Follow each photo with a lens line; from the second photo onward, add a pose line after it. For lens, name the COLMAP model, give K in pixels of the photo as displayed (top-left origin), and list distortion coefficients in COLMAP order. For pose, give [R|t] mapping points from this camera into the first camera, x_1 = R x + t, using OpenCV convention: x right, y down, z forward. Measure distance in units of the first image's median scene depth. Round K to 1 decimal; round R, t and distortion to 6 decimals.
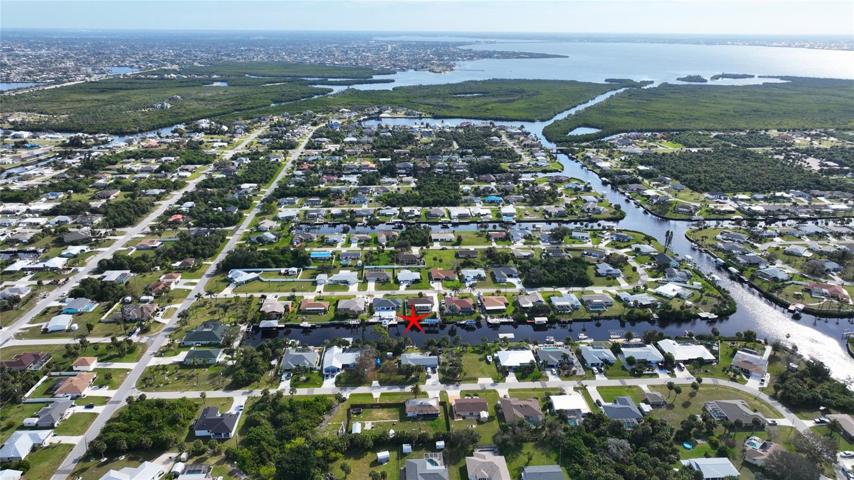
lens RADIAL K [[598.8, 0, 427.0], [0, 598.8, 240.0], [0, 0, 1]] dist [0.001117, 0.000663]
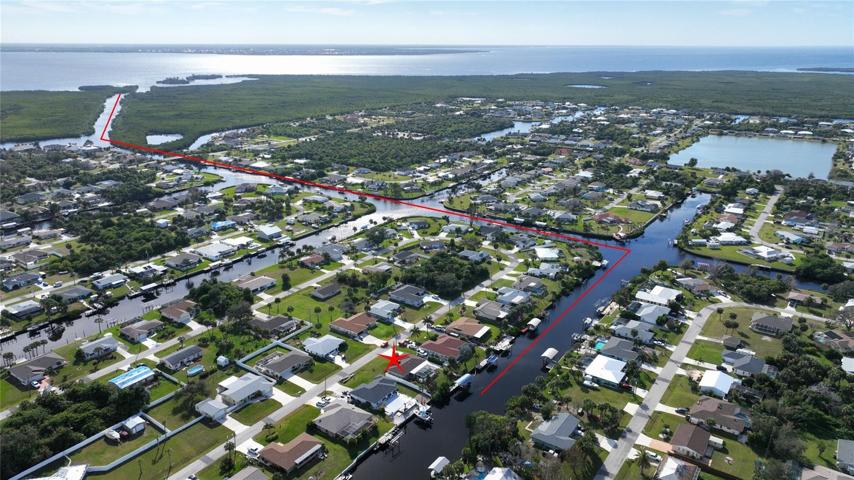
lens RADIAL K [[598.8, 0, 427.0], [0, 598.8, 240.0], [0, 0, 1]] dist [0.001117, 0.000663]
pose [[0.619152, -0.252284, 0.743642, -0.319782], [0.263803, 0.958776, 0.105629, -0.067944], [-0.739634, 0.130774, 0.660181, 0.359914]]
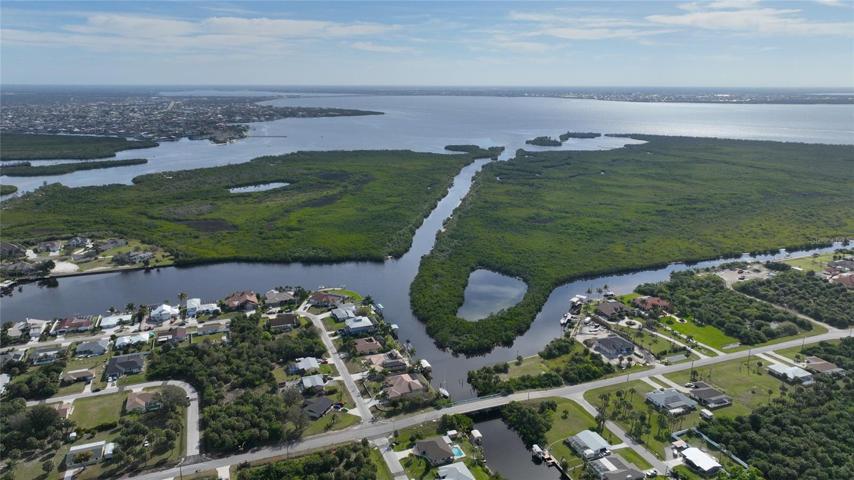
lens RADIAL K [[598.8, 0, 427.0], [0, 598.8, 240.0], [0, 0, 1]] dist [0.001117, 0.000663]
pose [[0.951976, -0.081402, 0.295154, 0.134600], [0.104948, 0.992364, -0.064803, -0.371072], [-0.287625, 0.092666, 0.953250, 1.030010]]
